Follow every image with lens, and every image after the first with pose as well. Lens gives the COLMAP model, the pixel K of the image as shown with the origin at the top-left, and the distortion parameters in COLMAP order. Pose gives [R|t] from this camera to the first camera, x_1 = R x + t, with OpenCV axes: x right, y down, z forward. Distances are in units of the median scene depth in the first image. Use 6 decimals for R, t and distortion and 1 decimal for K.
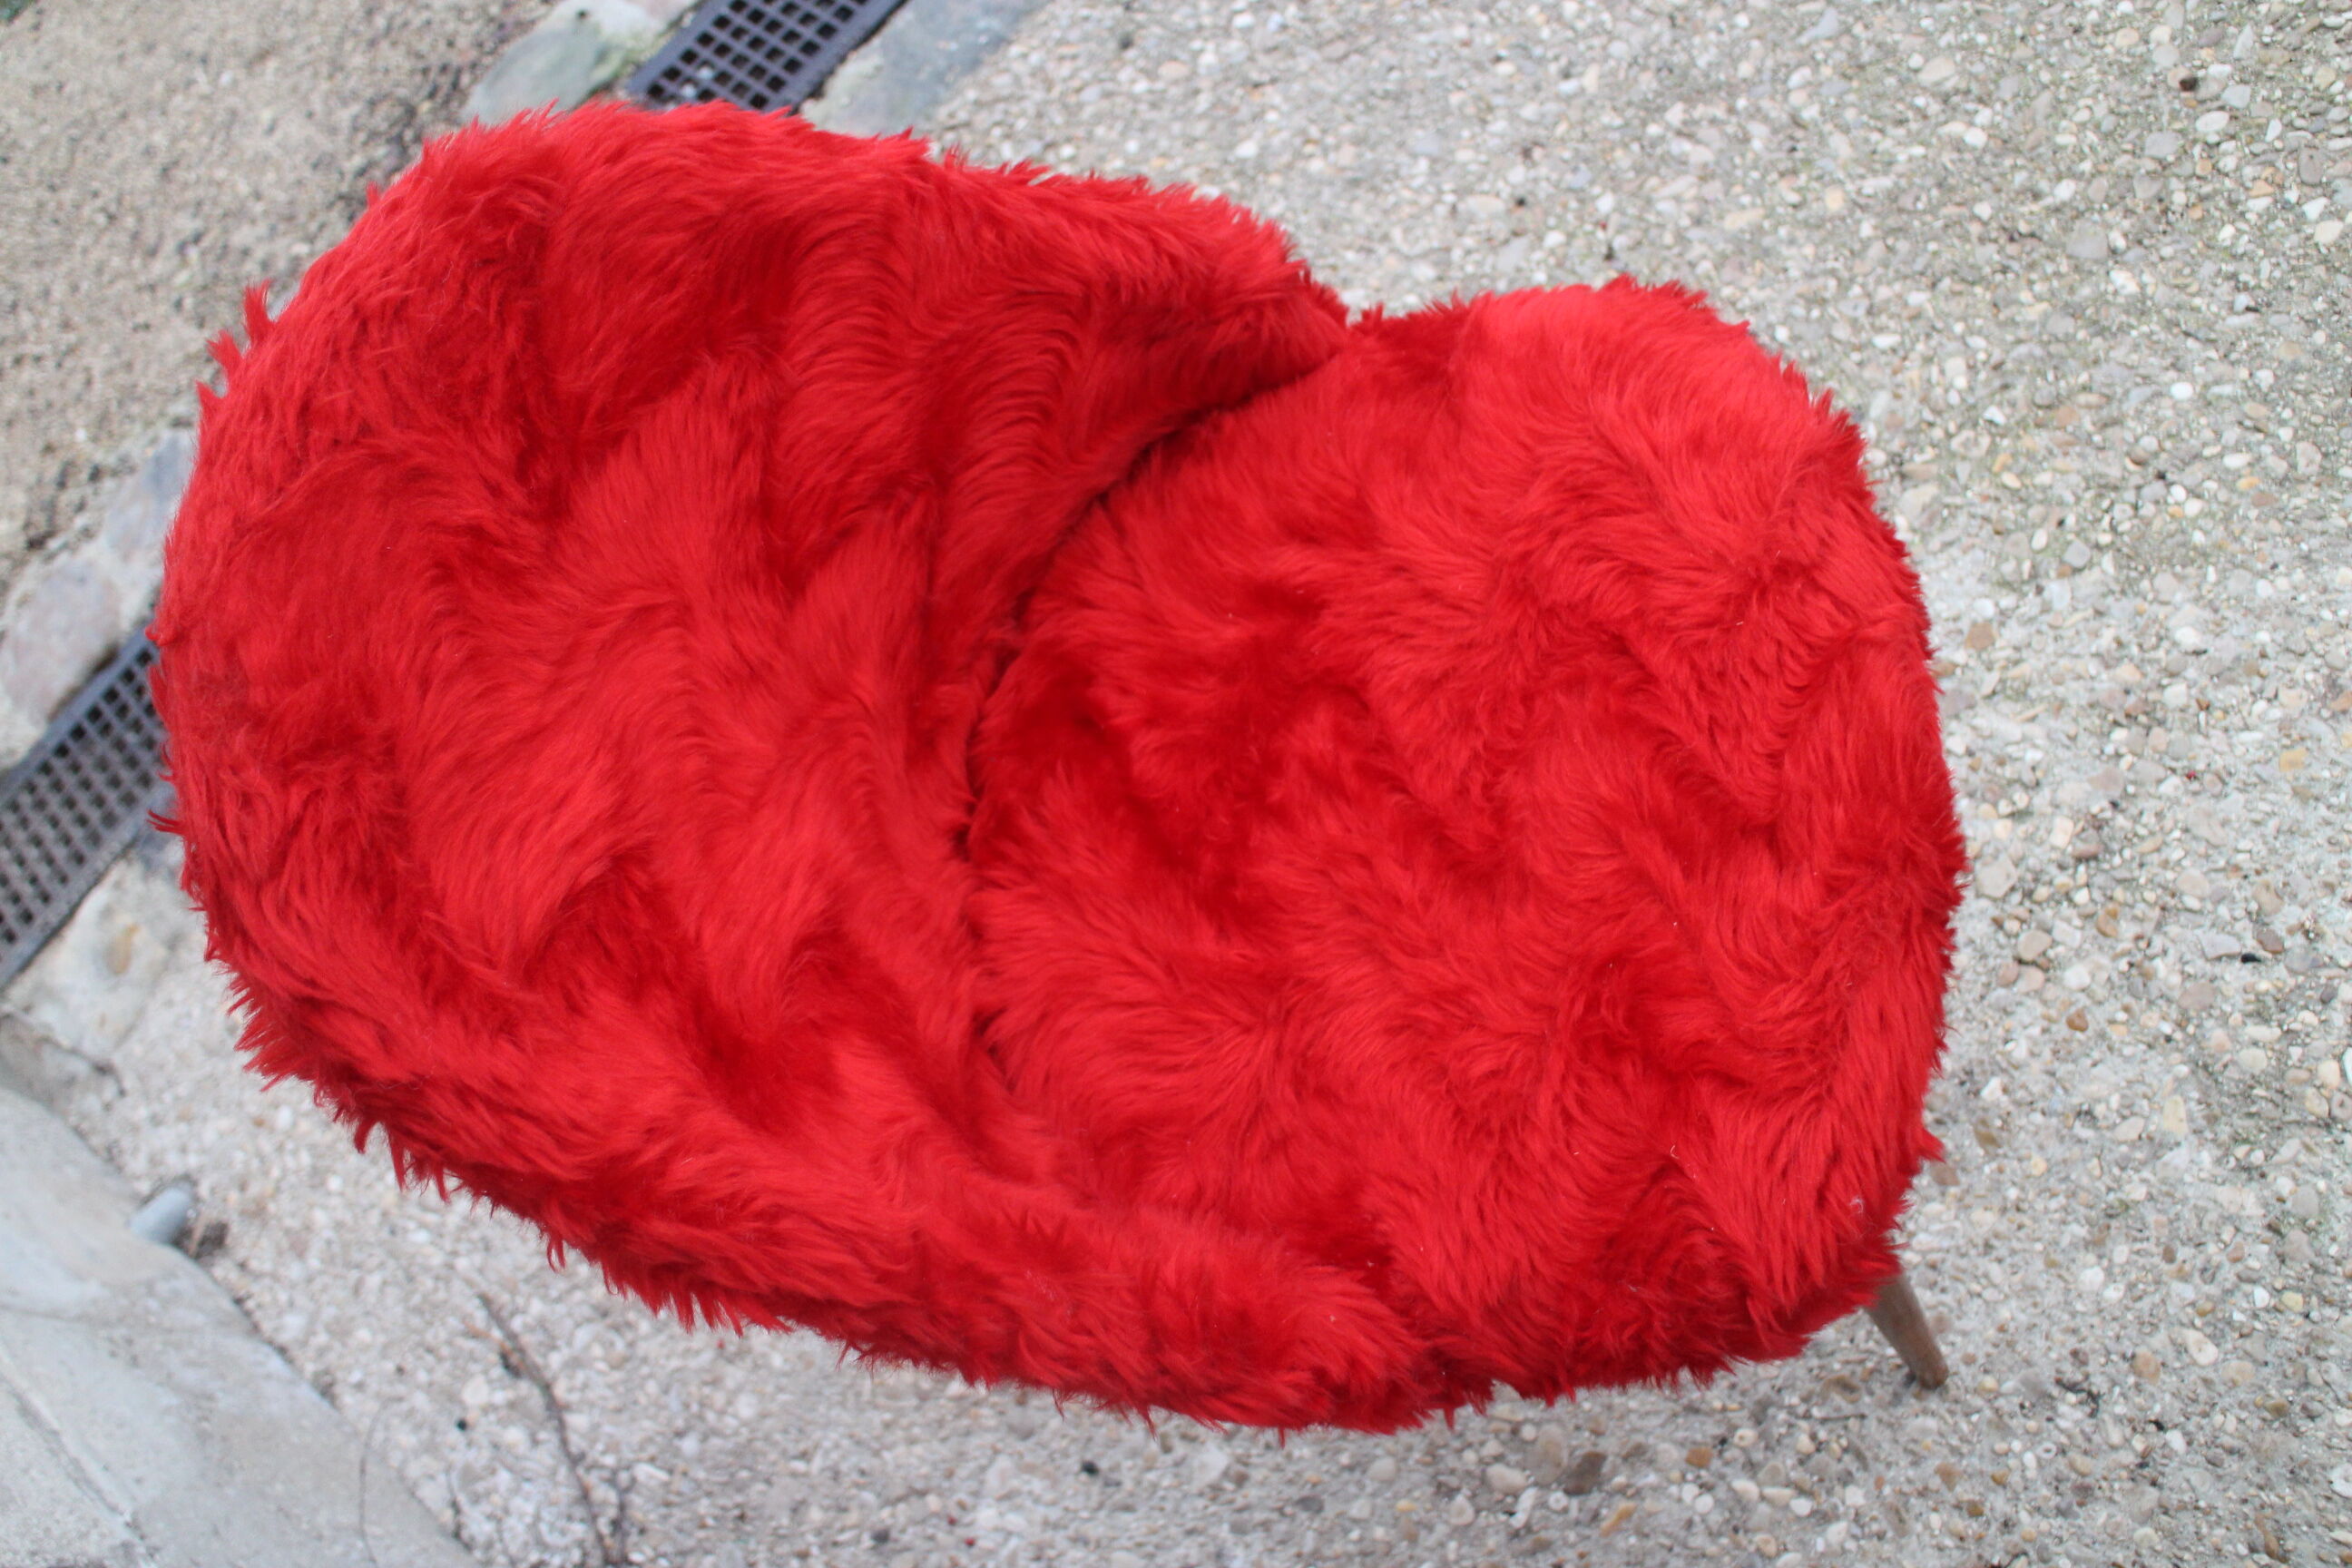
lens RADIAL K [[1964.2, 0, 1256.5], [0, 1964.2, 738.1], [0, 0, 1]] dist [-0.128148, 0.080429]
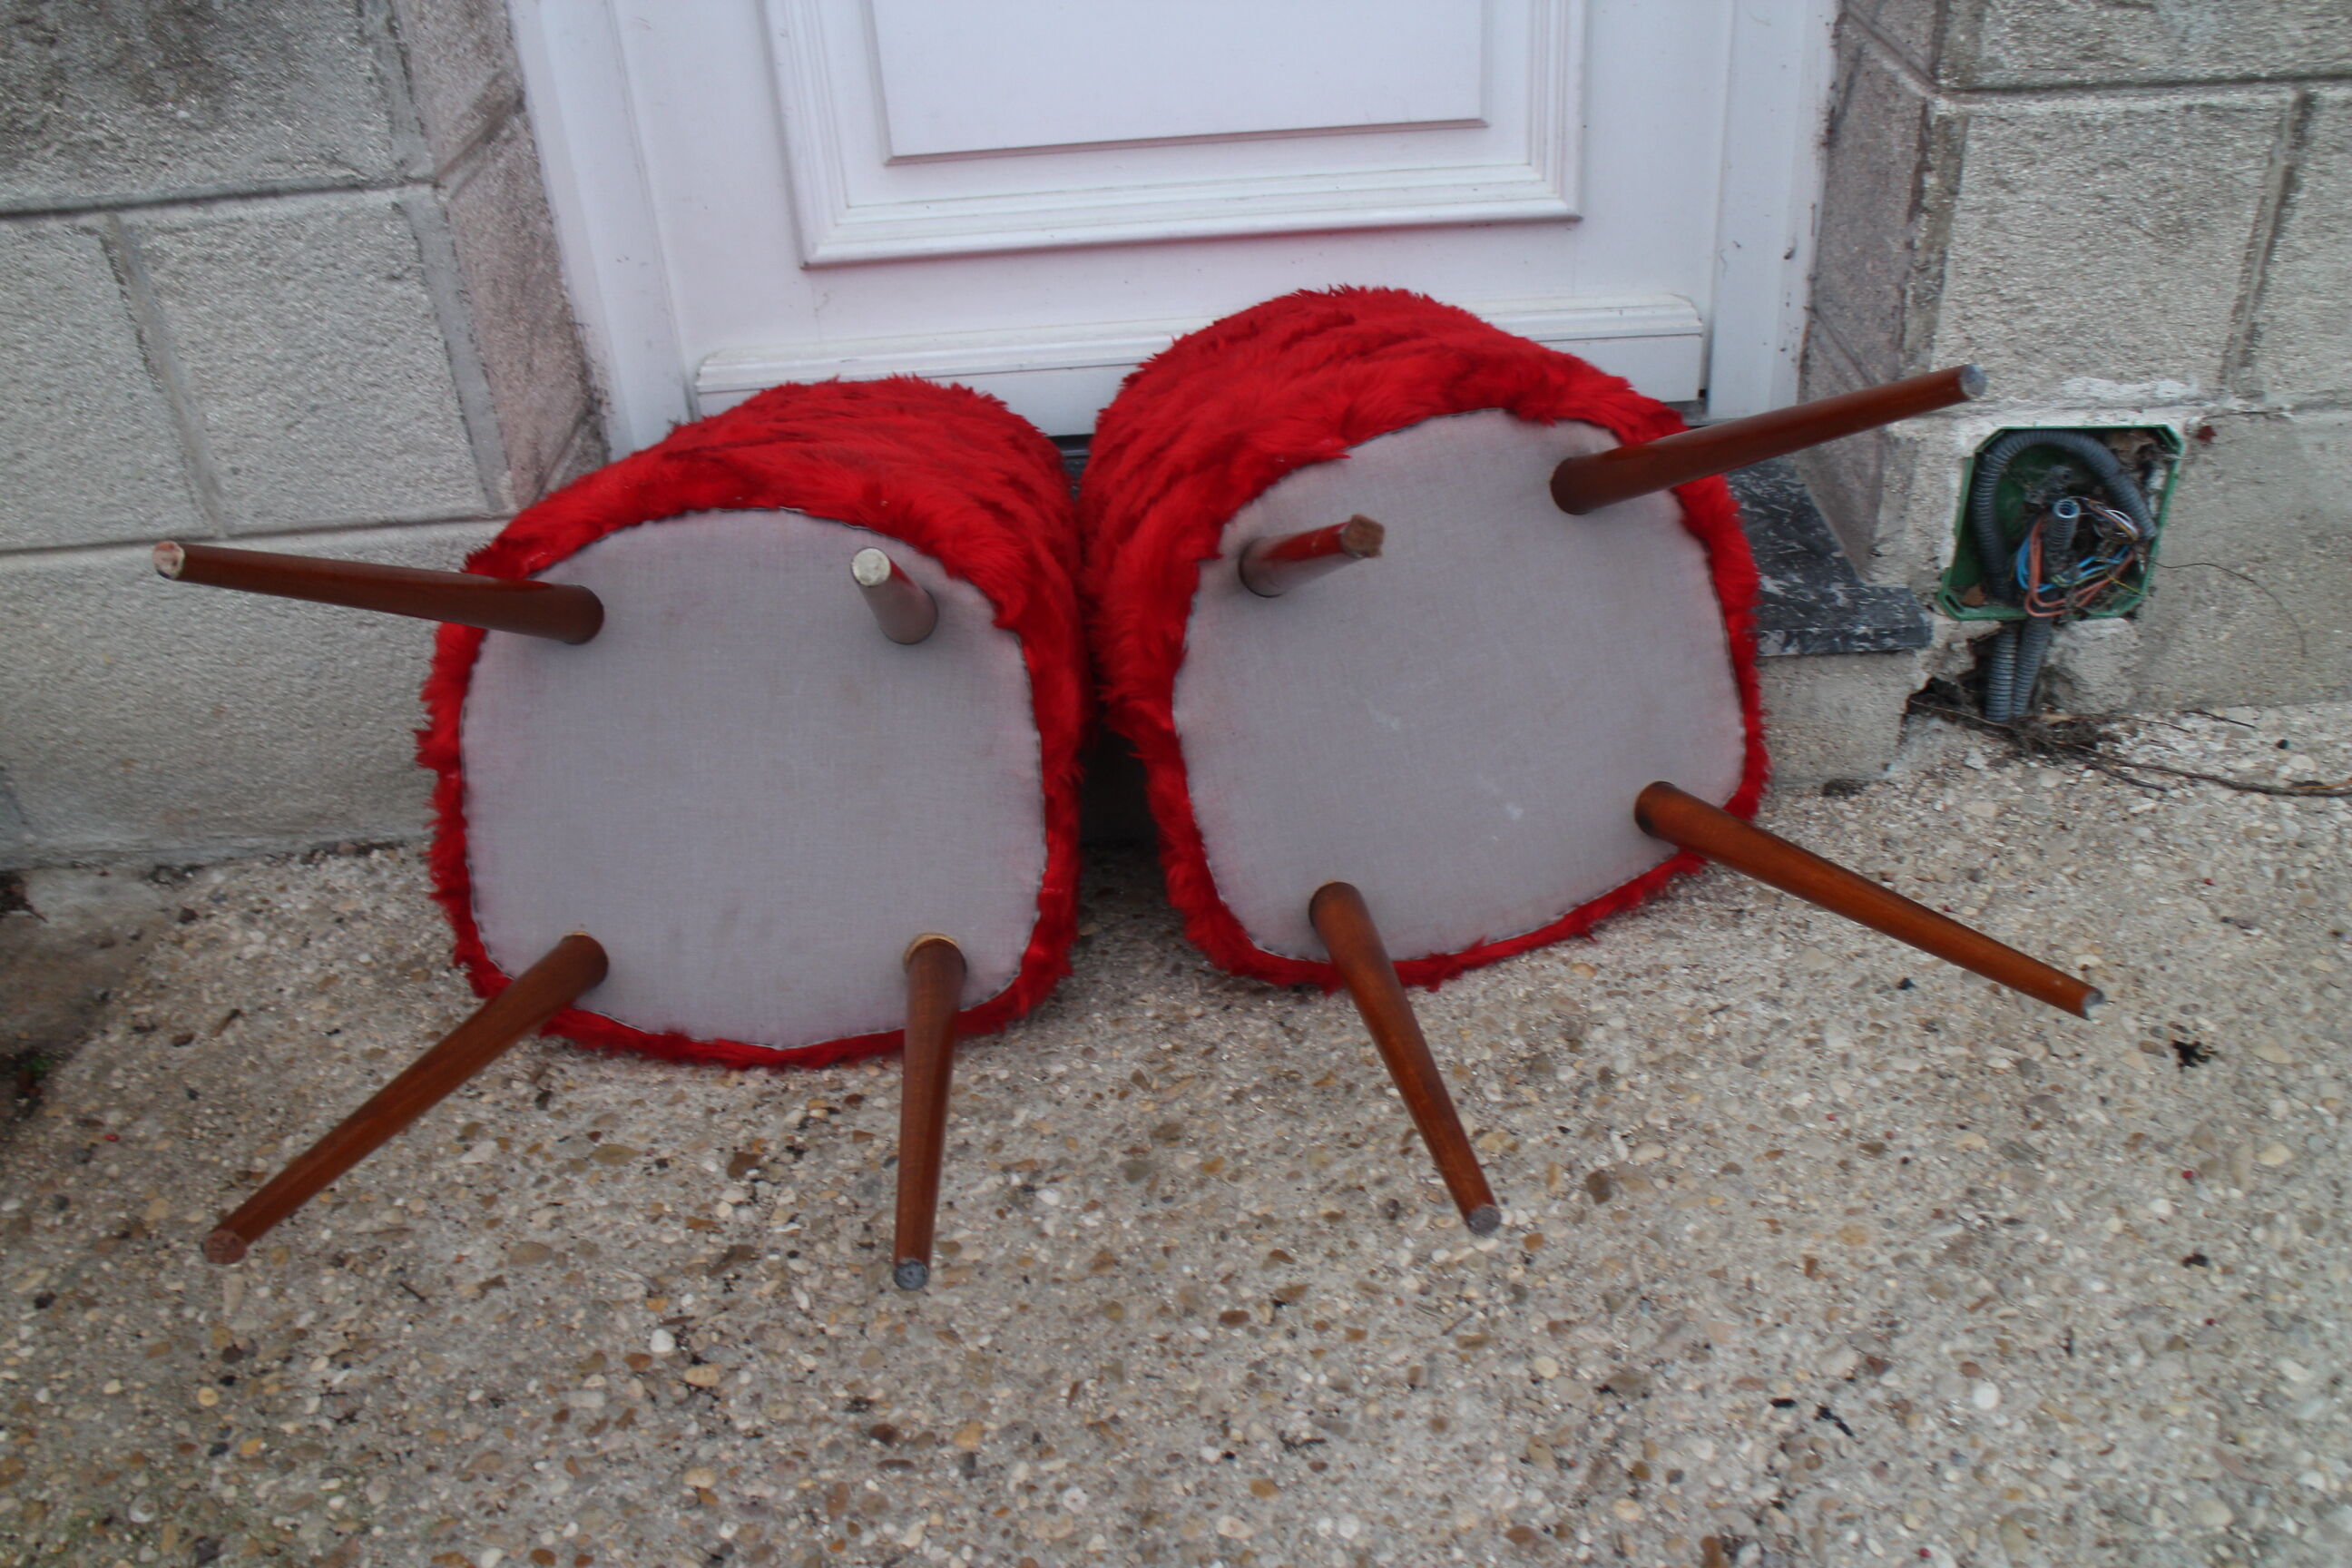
lens RADIAL K [[1964.2, 0, 1184.8], [0, 1964.2, 771.8], [0, 0, 1]] dist [-0.128148, 0.080429]
pose [[-0.751119, 0.612810, -0.245528, 0.500812], [-0.416527, -0.151373, 0.896432, -0.523224], [0.512177, 0.775597, 0.368951, 0.268268]]
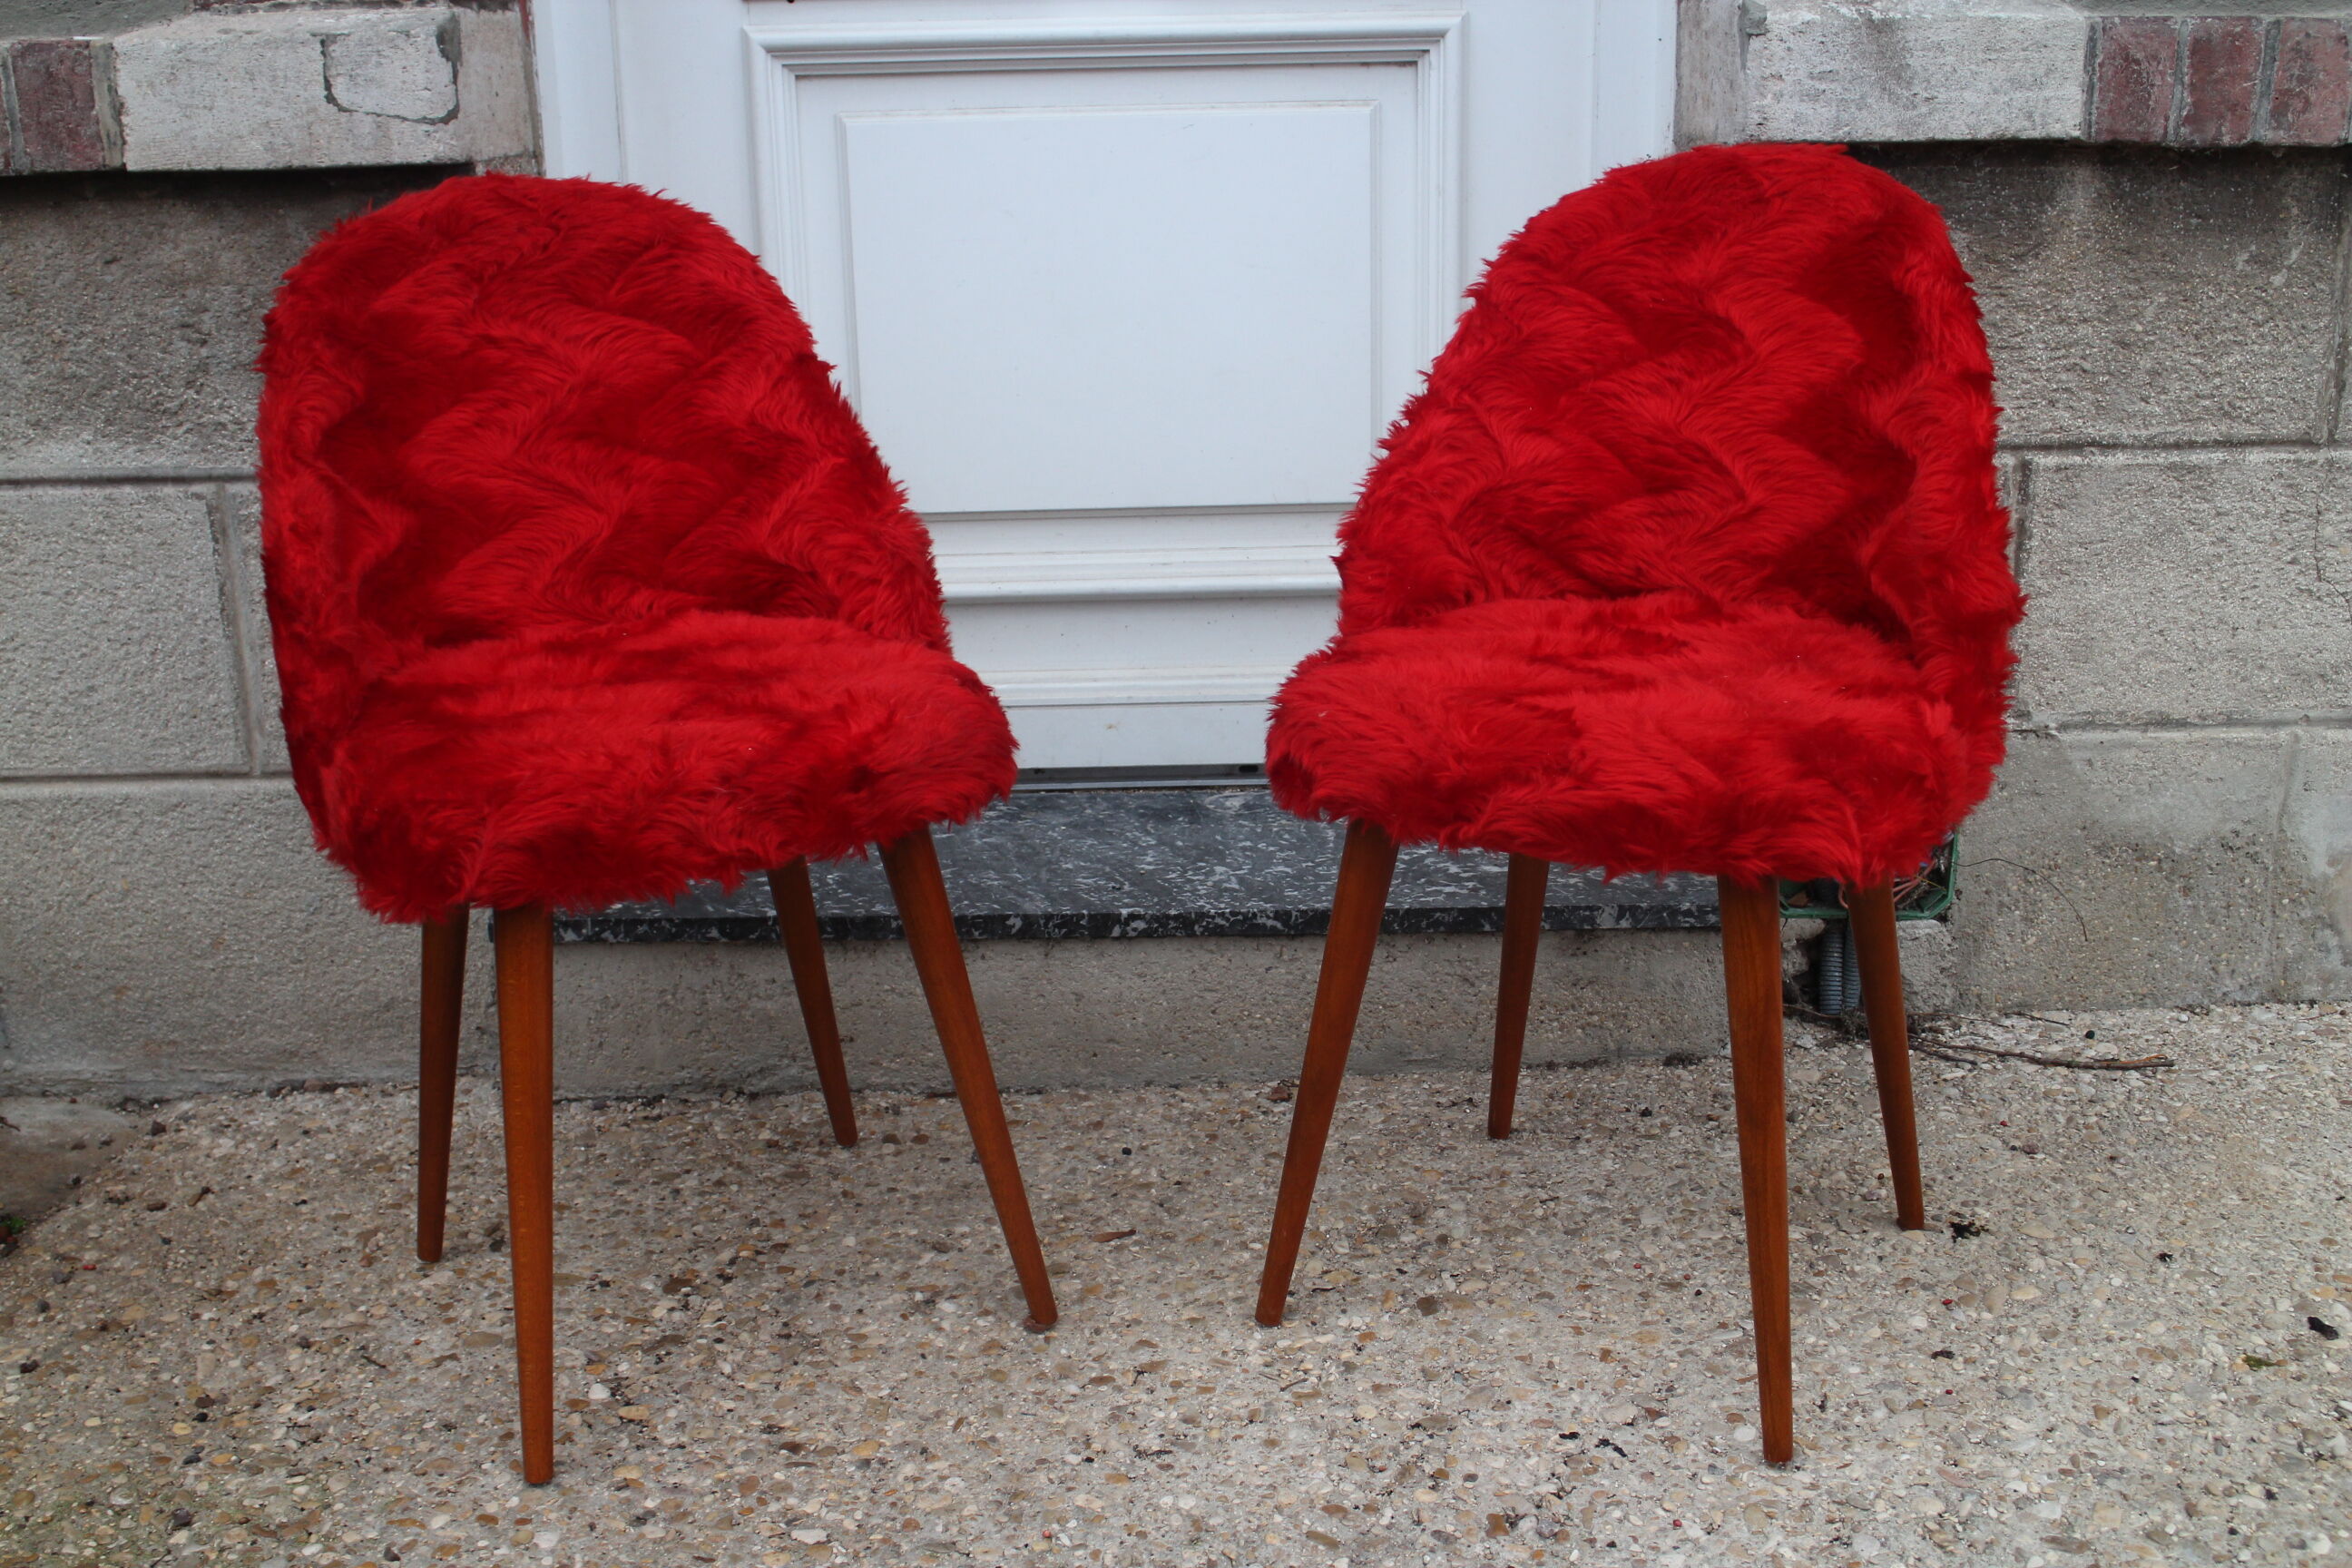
lens RADIAL K [[2372.6, 0, 1195.2], [0, 2372.6, 801.6], [0, 0, 1]] dist [-0.045390, 0.000000]
pose [[-0.765244, 0.484729, -0.423603, 0.829413], [-0.429967, 0.104862, 0.896734, -1.054427], [0.479093, 0.868356, 0.128172, 0.434446]]
